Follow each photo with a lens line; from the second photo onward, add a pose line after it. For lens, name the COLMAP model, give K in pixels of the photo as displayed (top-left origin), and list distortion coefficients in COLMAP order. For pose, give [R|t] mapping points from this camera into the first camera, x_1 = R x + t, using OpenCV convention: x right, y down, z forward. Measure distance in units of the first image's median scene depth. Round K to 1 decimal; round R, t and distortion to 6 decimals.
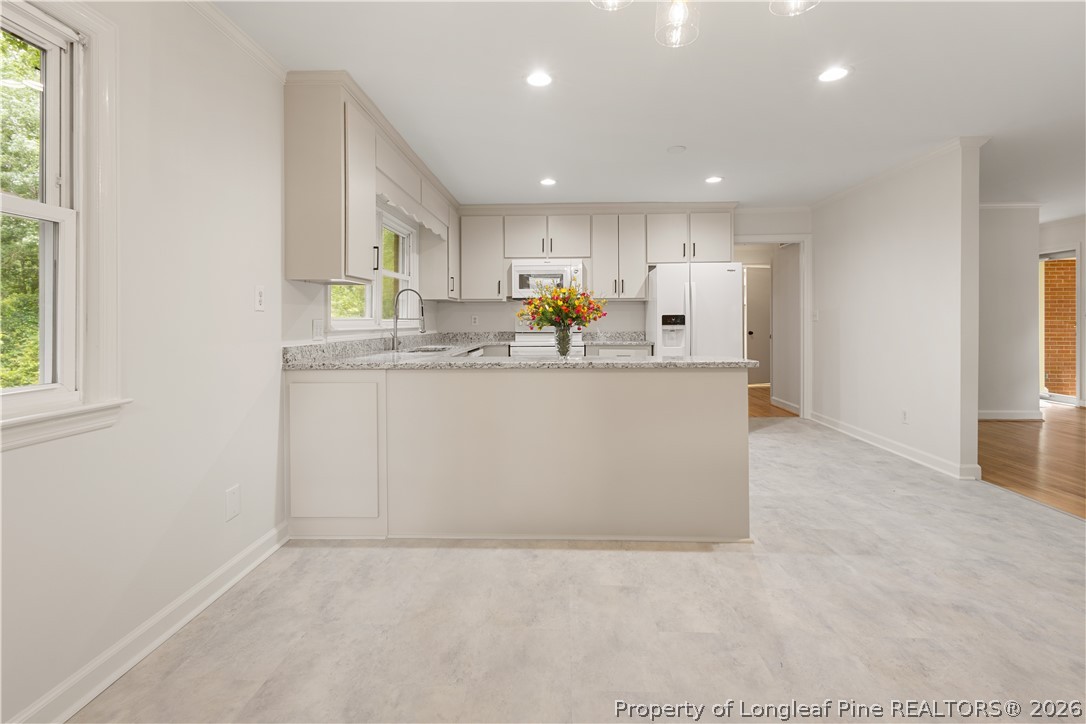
lens RADIAL K [[507.8, 0, 542.8], [0, 507.8, 323.8], [0, 0, 1]] dist [0.008400, -0.000512]
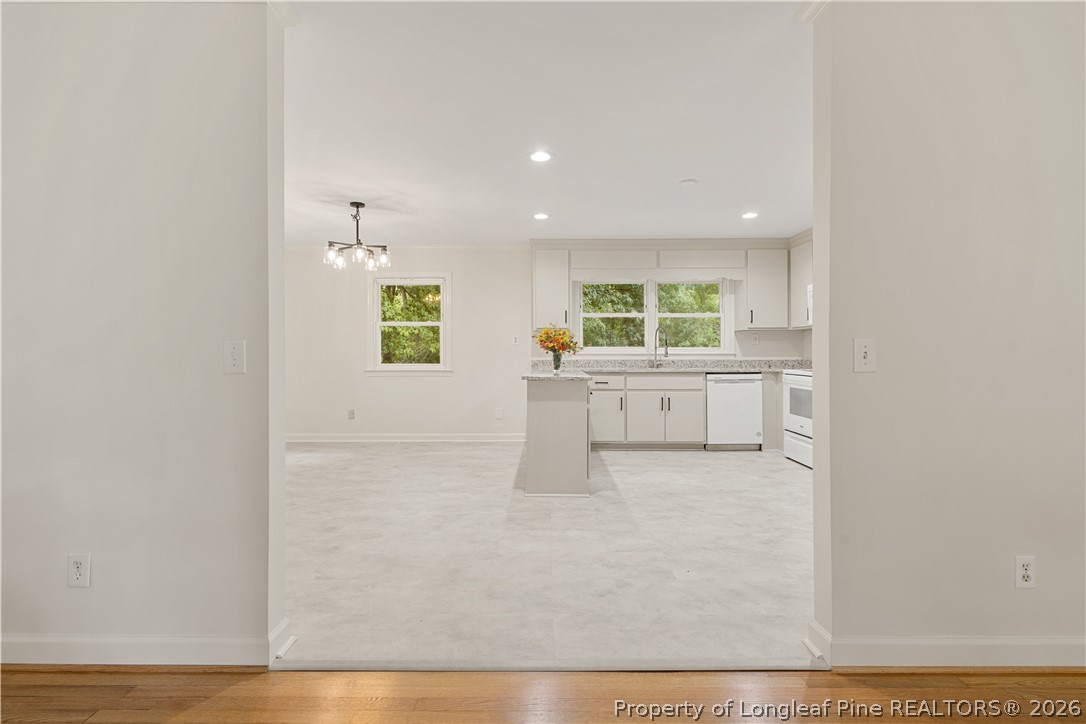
lens RADIAL K [[500.9, 0, 542.8], [0, 500.9, 352.7], [0, 0, 1]] dist [0.005968, -0.000977]
pose [[0.041876, 0.008765, -0.999084, 1.879563], [-0.004520, 0.999953, 0.008583, -0.007627], [0.999113, 0.004157, 0.041913, 0.985125]]
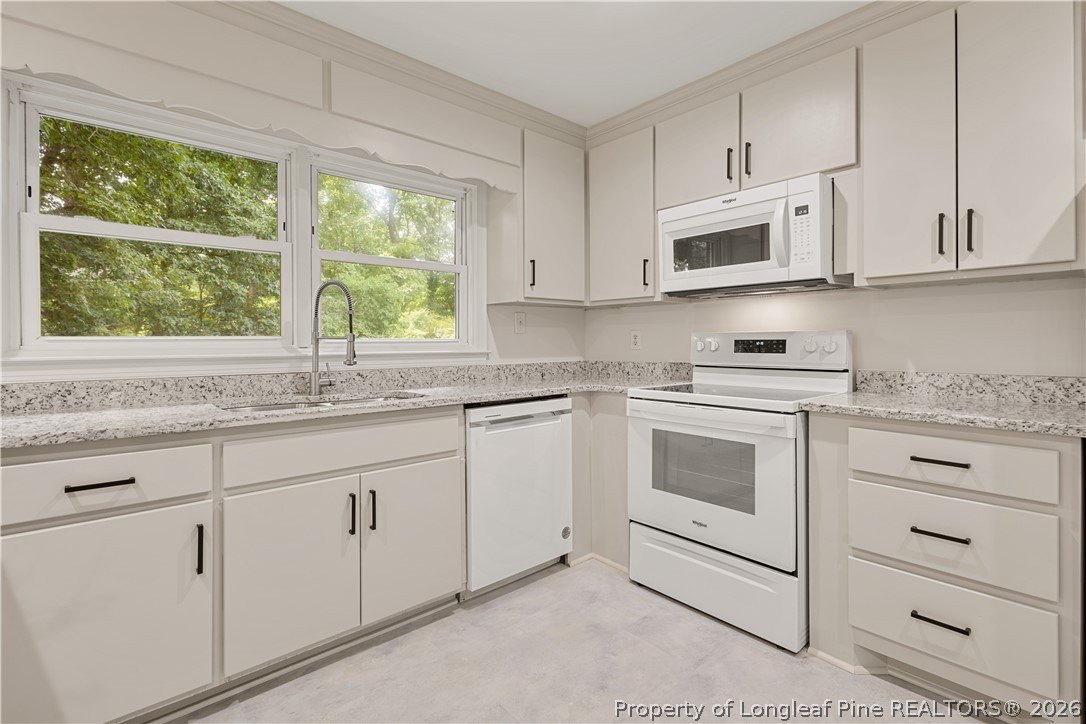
lens RADIAL K [[507.4, 0, 541.7], [0, 507.4, 341.7], [0, 0, 1]] dist [0.008674, -0.000397]
pose [[0.695723, 0.002054, -0.718307, 0.432269], [-0.003667, 0.999993, -0.000692, -0.009976], [0.718301, 0.003115, 0.695726, 1.288376]]
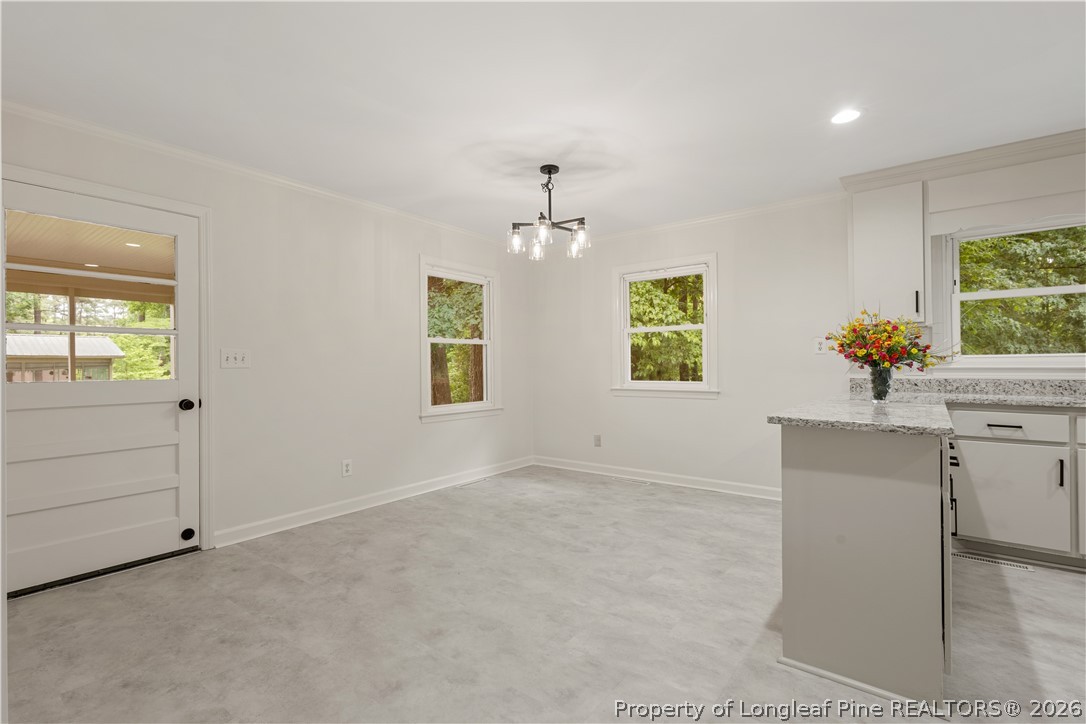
lens RADIAL K [[495.4, 0, 543.0], [0, 495.4, 362.0], [0, 0, 1]] dist [0.005782, -0.000694]
pose [[-0.574415, 0.005615, -0.818545, 1.190503], [0.005933, 0.999979, 0.002697, -0.008173], [0.818542, -0.003307, -0.574436, 1.130925]]
